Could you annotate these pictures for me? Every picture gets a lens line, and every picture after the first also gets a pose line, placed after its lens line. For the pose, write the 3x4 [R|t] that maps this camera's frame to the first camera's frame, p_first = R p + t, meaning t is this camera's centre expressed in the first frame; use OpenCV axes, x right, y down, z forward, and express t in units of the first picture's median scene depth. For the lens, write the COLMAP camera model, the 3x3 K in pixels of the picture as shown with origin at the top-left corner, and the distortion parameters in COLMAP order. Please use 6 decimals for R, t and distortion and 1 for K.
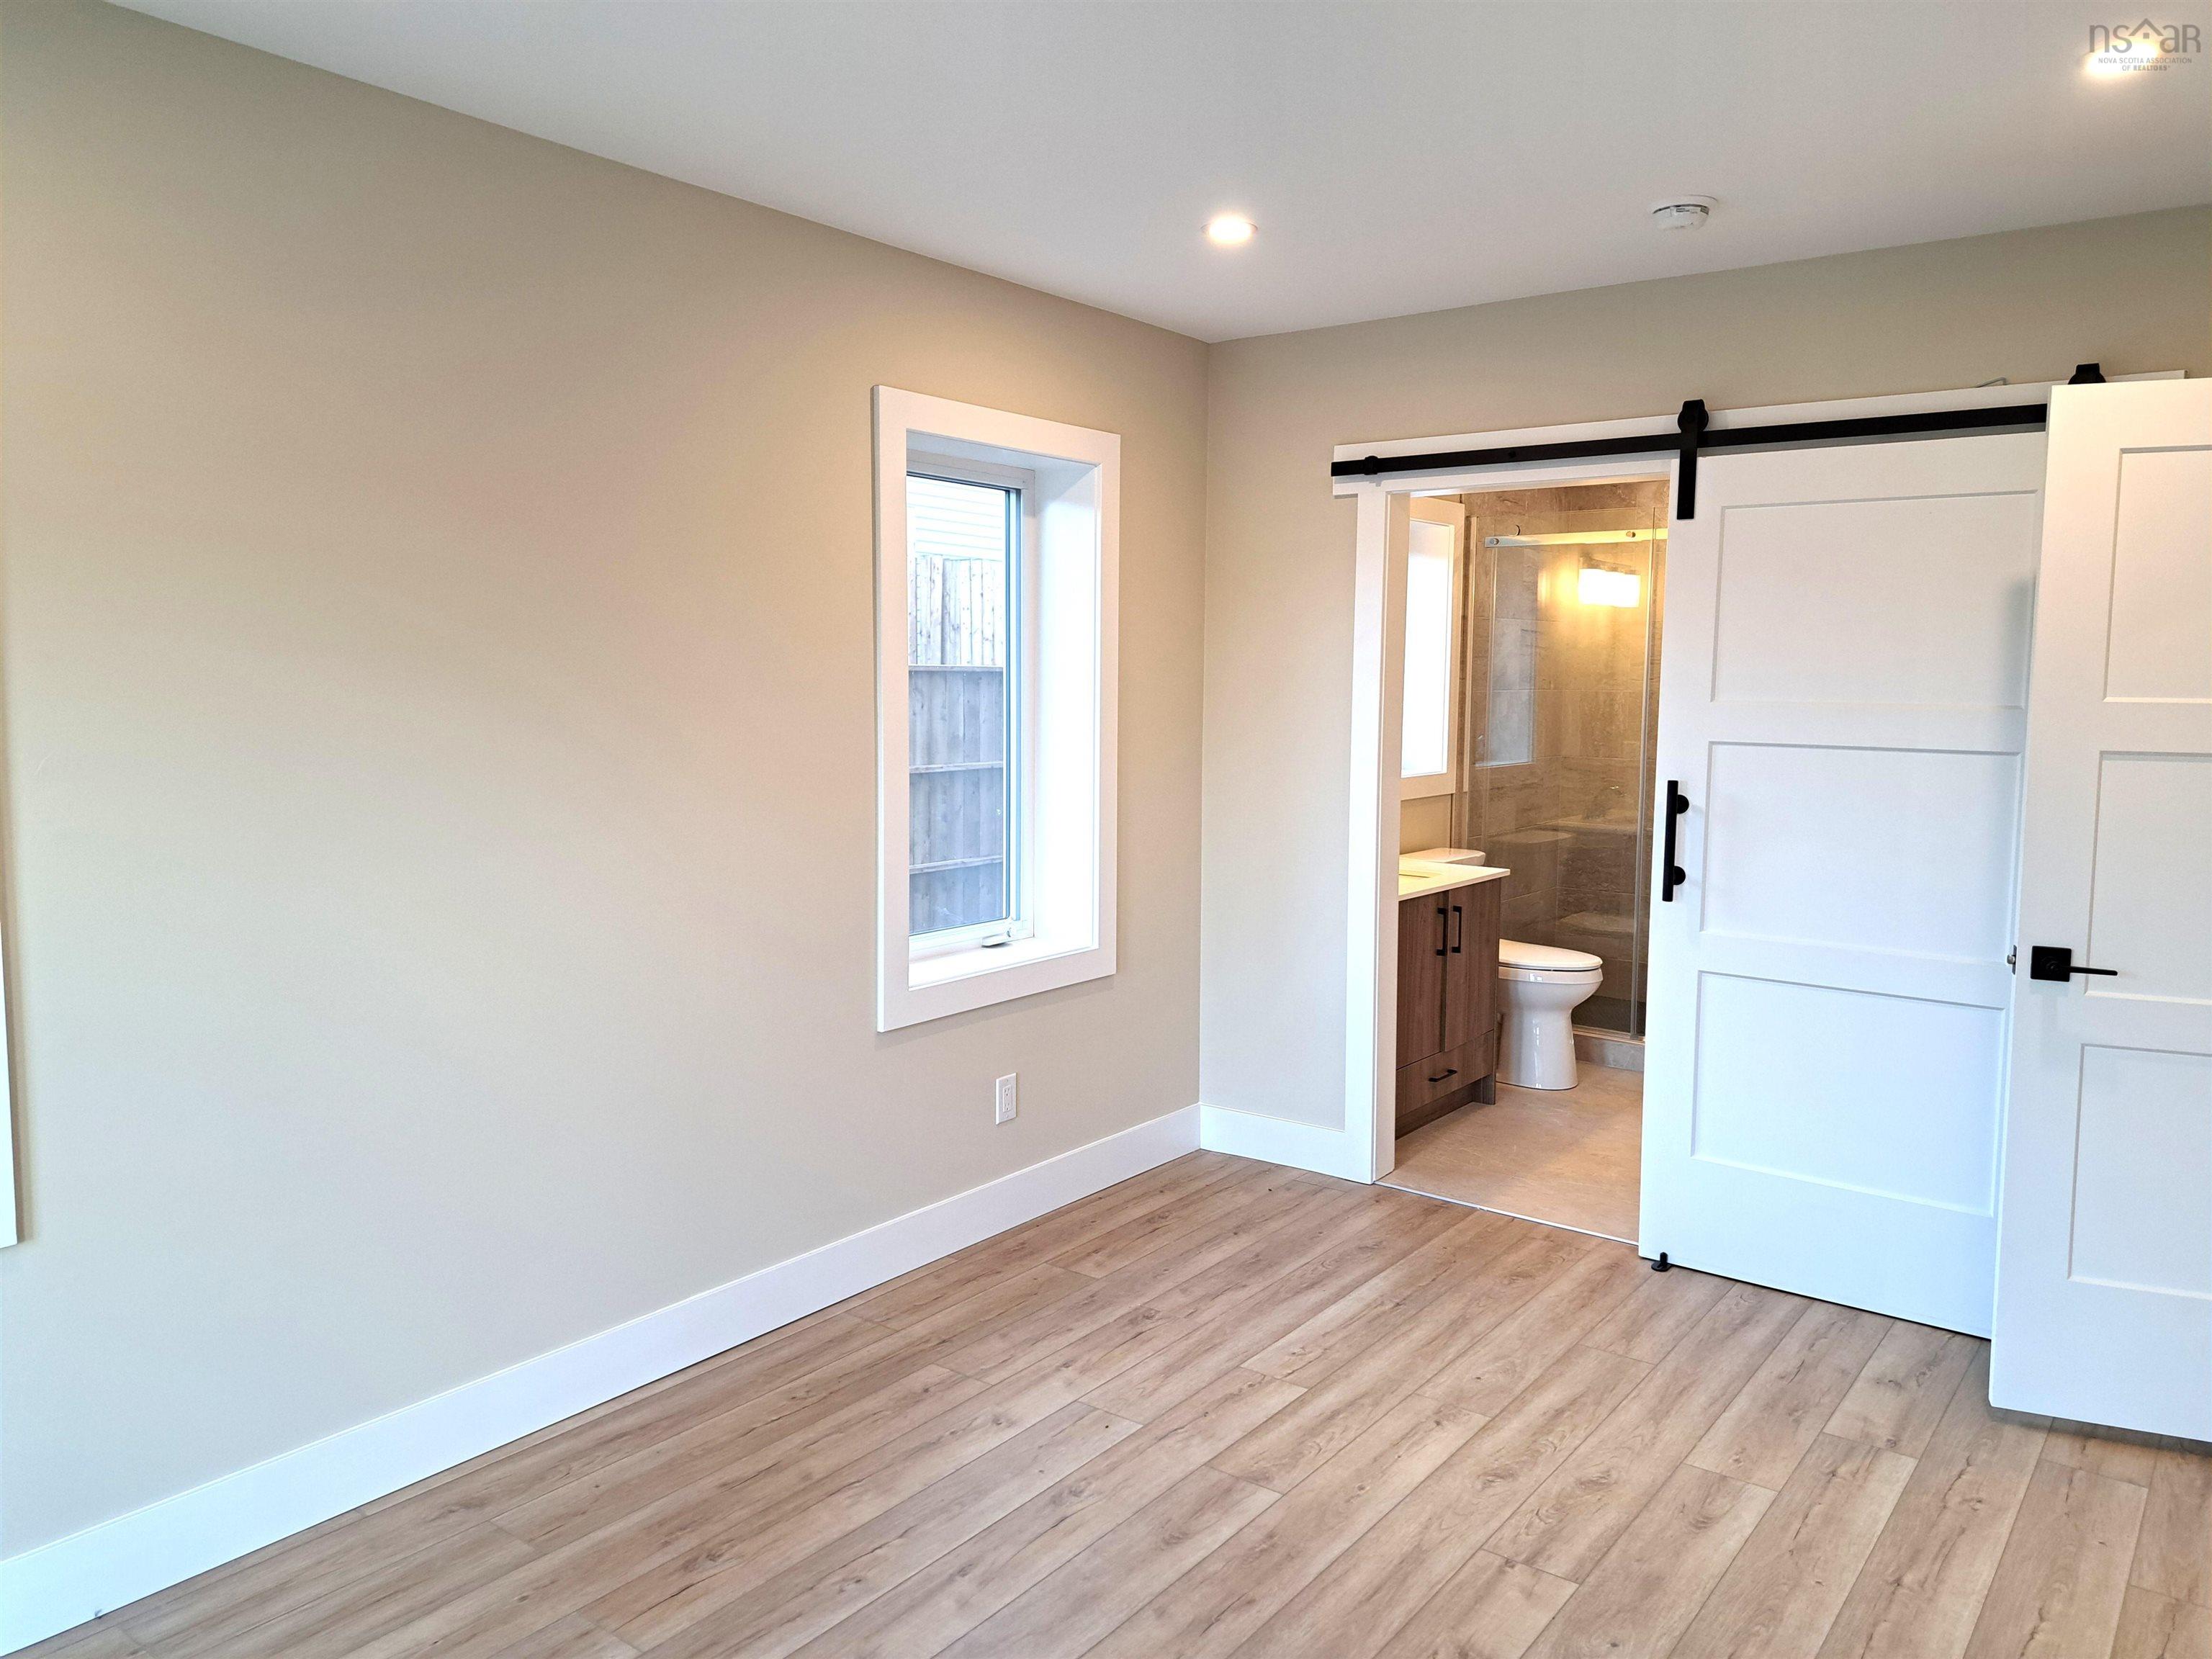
lens RADIAL K [[1602.1, 0, 1098.5], [0, 1602.1, 818.1], [0, 0, 1]] dist [0.070164, -0.041956]
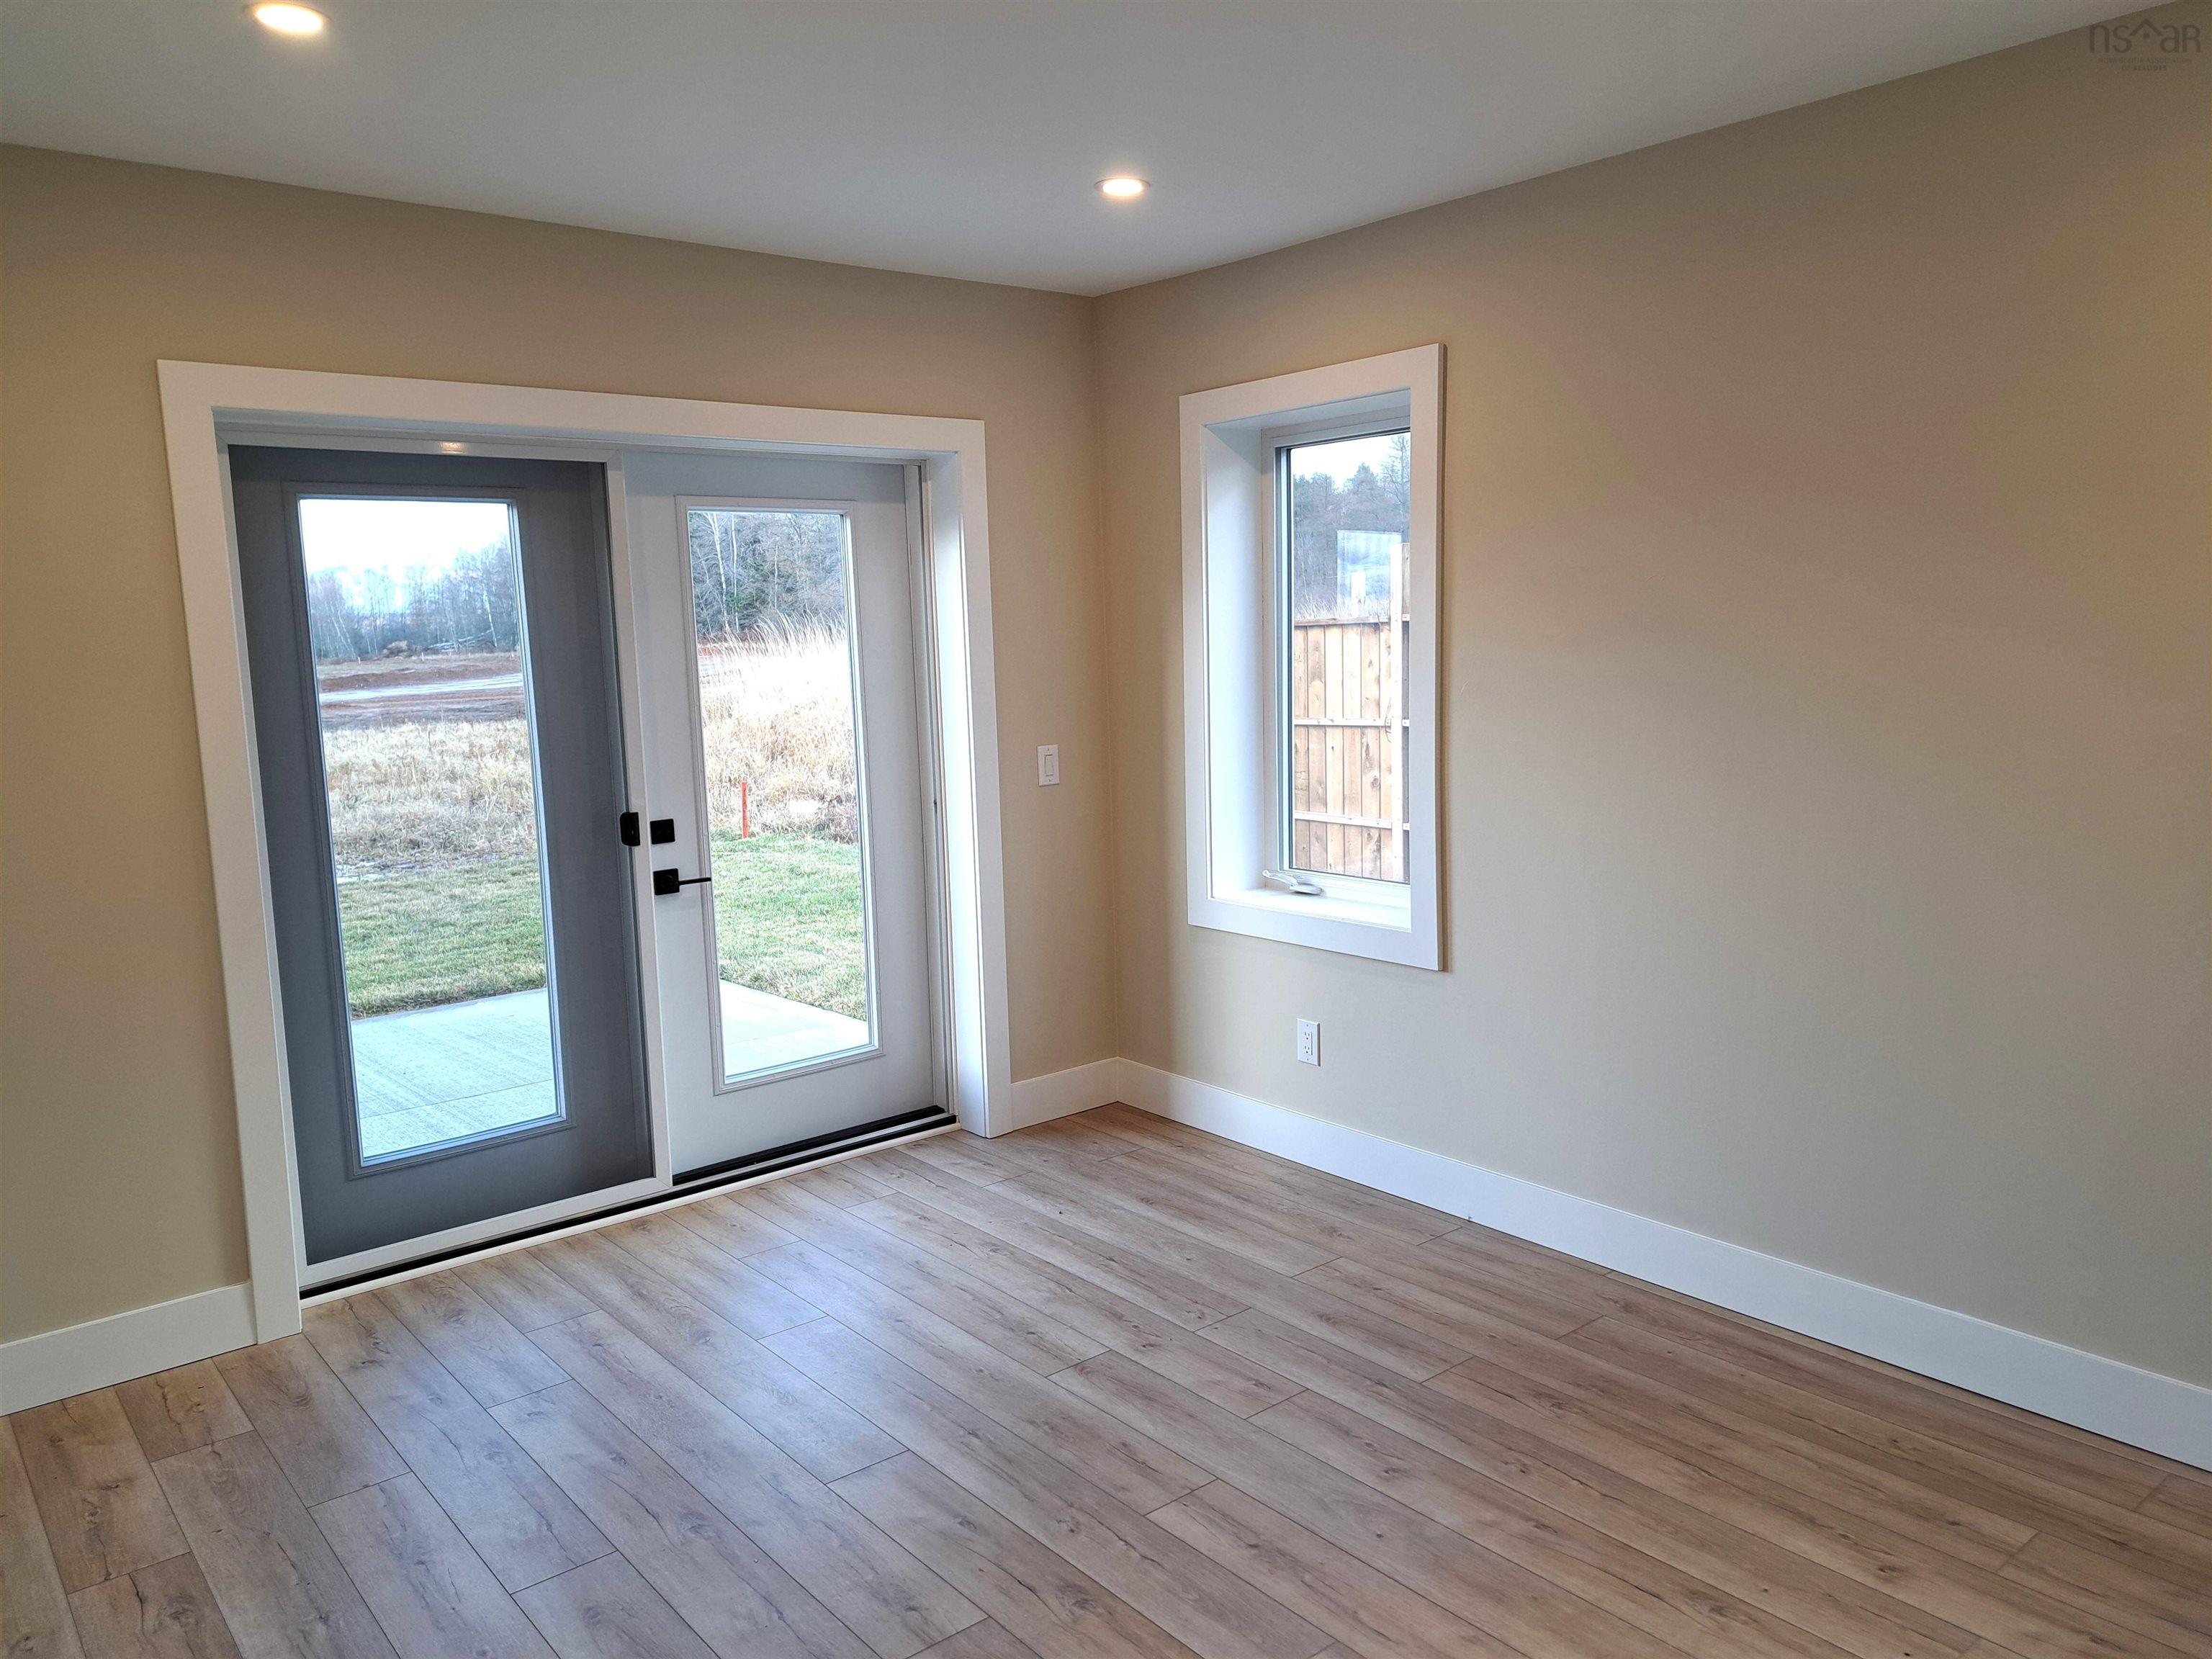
lens RADIAL K [[1602.1, 0, 1100.2], [0, 1602.1, 841.8], [0, 0, 1]] dist [0.070164, -0.041956]
pose [[-0.230456, 0.121338, -0.965488, 0.785734], [-0.078028, 0.986696, 0.142628, -0.051059], [0.969949, 0.108205, -0.217922, 0.829894]]
